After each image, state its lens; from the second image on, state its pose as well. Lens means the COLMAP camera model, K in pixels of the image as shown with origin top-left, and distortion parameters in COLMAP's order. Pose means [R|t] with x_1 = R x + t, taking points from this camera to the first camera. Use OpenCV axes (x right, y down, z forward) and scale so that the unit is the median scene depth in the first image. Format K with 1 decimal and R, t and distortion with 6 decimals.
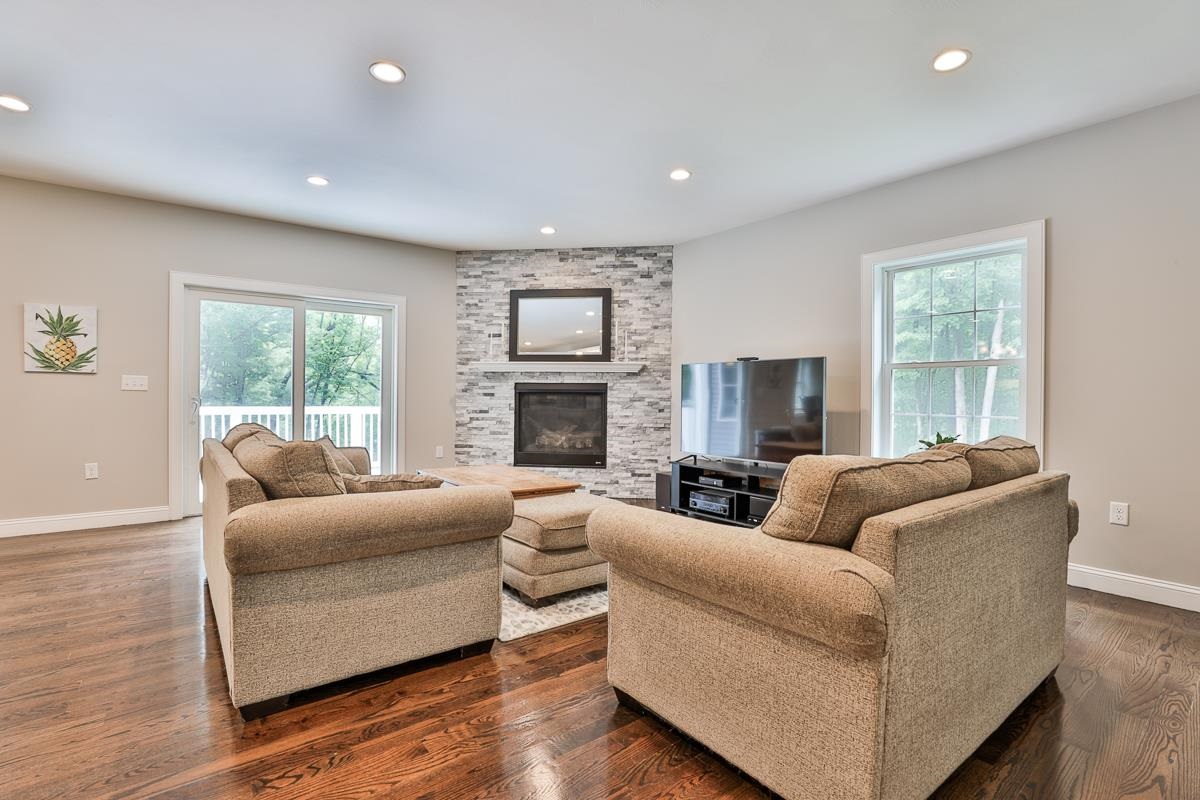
lens RADIAL K [[552.9, 0, 600.9], [0, 552.9, 394.6], [0, 0, 1]] dist [-0.041983, 0.011579]
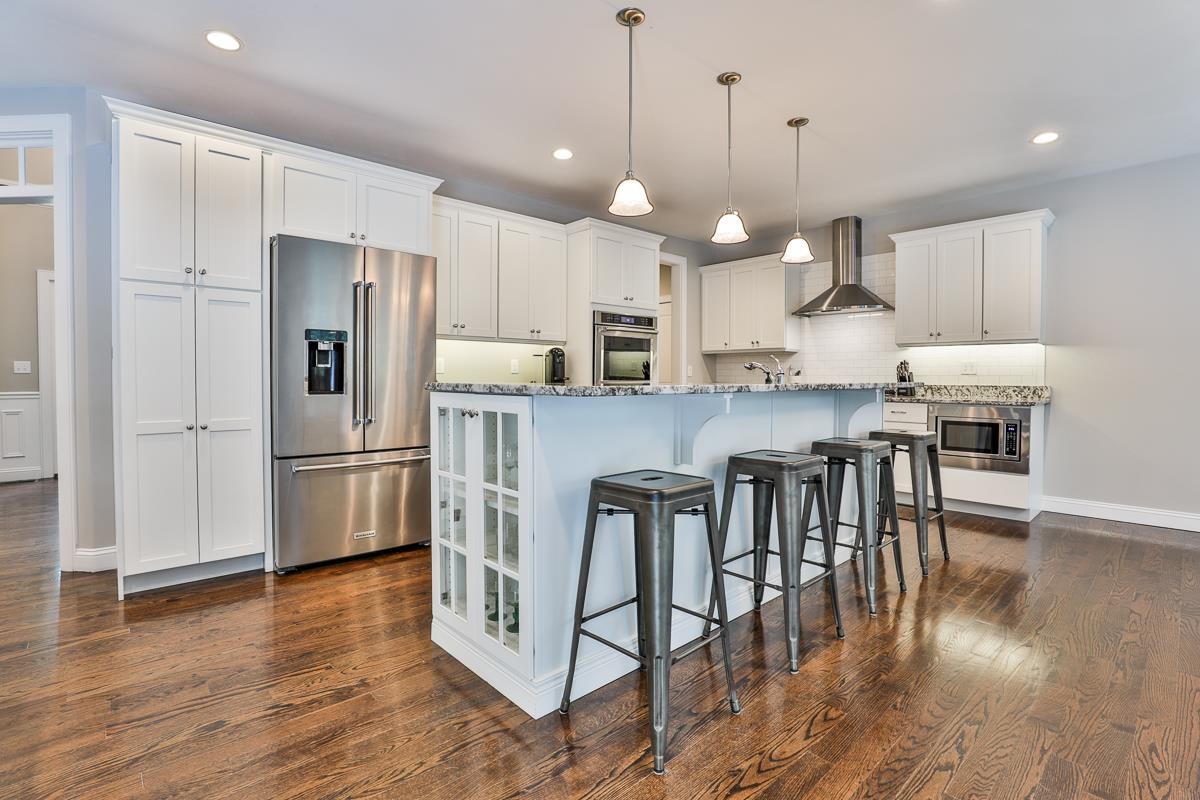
lens RADIAL K [[552.9, 0, 600.9], [0, 552.9, 394.6], [0, 0, 1]] dist [-0.041983, 0.011579]
pose [[-0.996522, -0.011090, -0.082594, -0.568157], [-0.013445, 0.999517, 0.028013, -0.001930], [0.082244, 0.029026, -0.996189, 0.637488]]
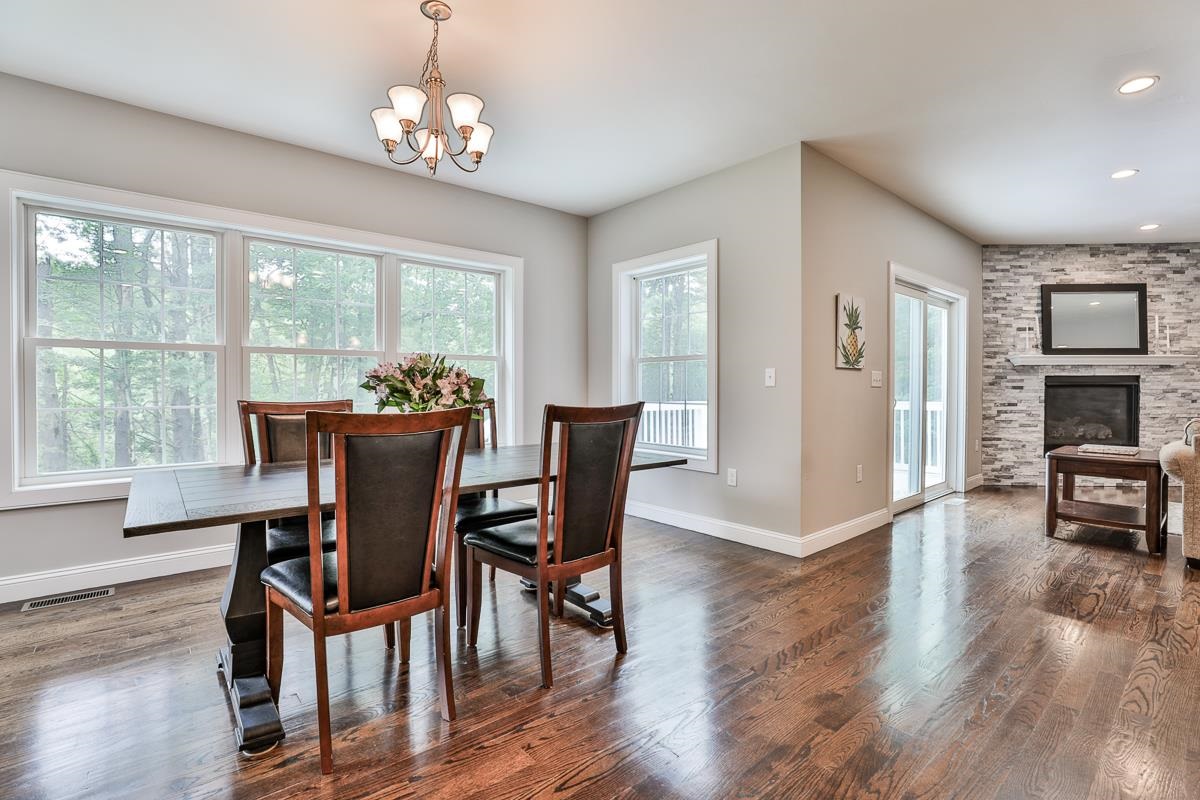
lens RADIAL K [[552.9, 0, 600.9], [0, 552.9, 394.6], [0, 0, 1]] dist [-0.041983, 0.011579]
pose [[0.998793, -0.010905, 0.047899, -1.045251], [0.010244, 0.999849, 0.014012, -0.009328], [-0.048044, -0.013505, 0.998754, 0.046475]]
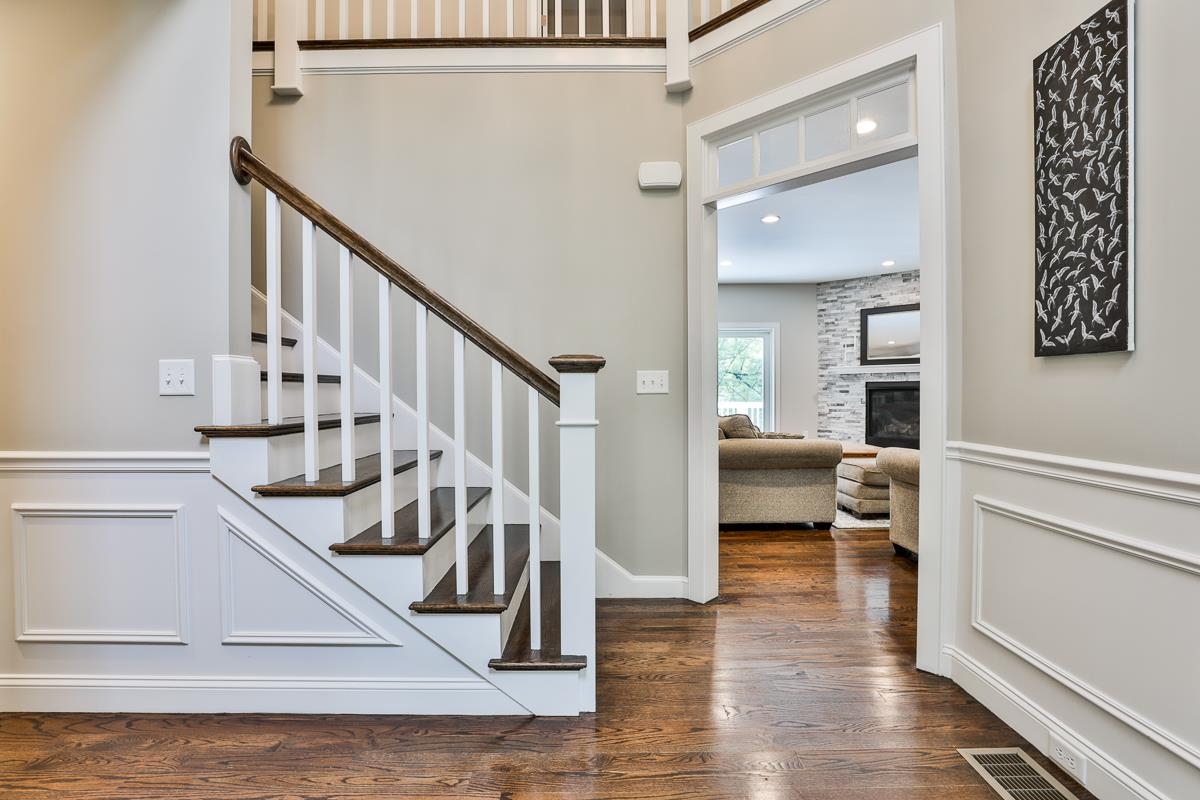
lens RADIAL K [[552.9, 0, 600.9], [0, 552.9, 394.6], [0, 0, 1]] dist [-0.041983, 0.011579]
pose [[0.797215, -0.009246, -0.603624, 0.120771], [0.011731, 0.999931, 0.000177, -0.000076], [0.603581, -0.007223, 0.797269, -0.376897]]
